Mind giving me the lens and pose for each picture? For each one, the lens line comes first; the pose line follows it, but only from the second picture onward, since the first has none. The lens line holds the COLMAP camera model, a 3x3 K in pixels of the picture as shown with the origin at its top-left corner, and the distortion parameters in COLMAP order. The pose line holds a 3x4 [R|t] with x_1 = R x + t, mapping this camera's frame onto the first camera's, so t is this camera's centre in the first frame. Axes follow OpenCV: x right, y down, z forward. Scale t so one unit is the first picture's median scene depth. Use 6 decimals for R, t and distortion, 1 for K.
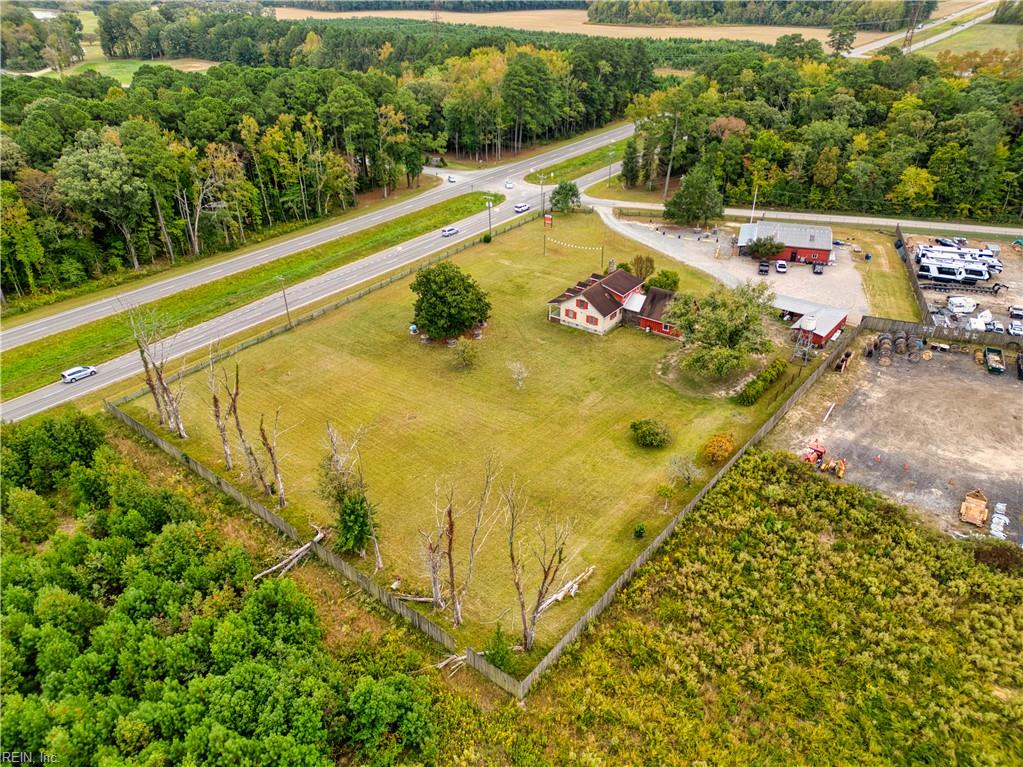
lens RADIAL K [[716.5, 0, 511.5], [0, 716.5, 383.5], [0, 0, 1]] dist [0.035519, -0.004083]
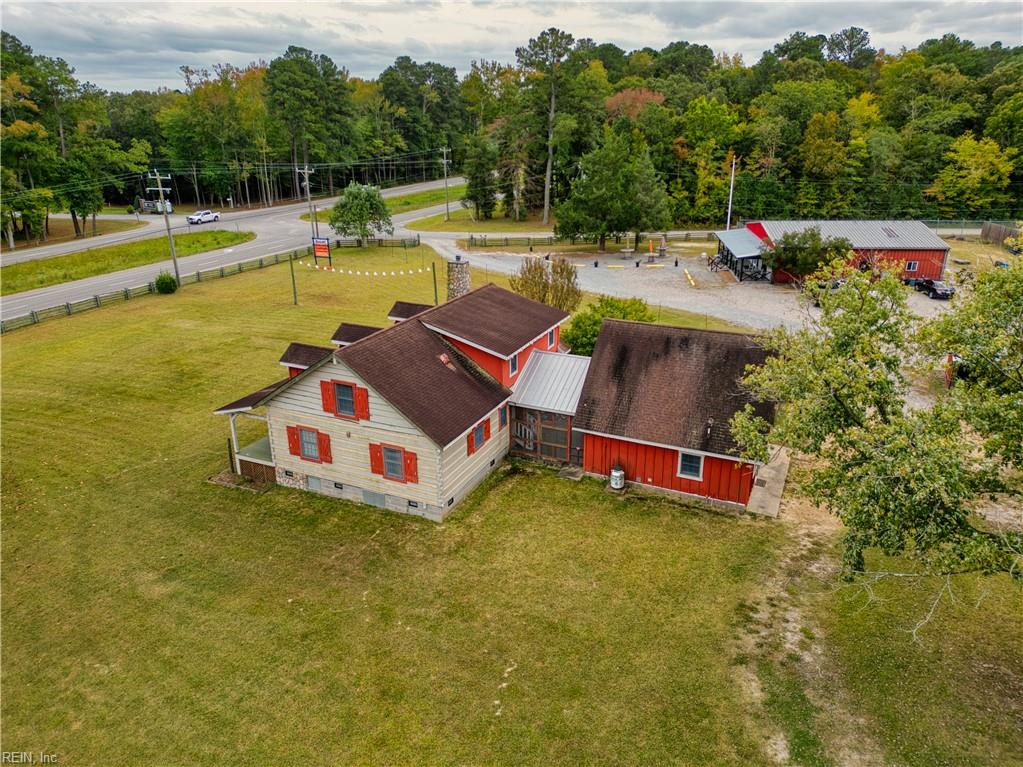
lens RADIAL K [[716.5, 0, 511.5], [0, 716.5, 383.5], [0, 0, 1]] dist [0.035519, -0.004083]
pose [[0.978313, -0.071993, 0.194219, 0.103388], [0.104738, 0.980886, -0.163990, -0.068632], [-0.178701, 0.180776, 0.967154, 0.733616]]
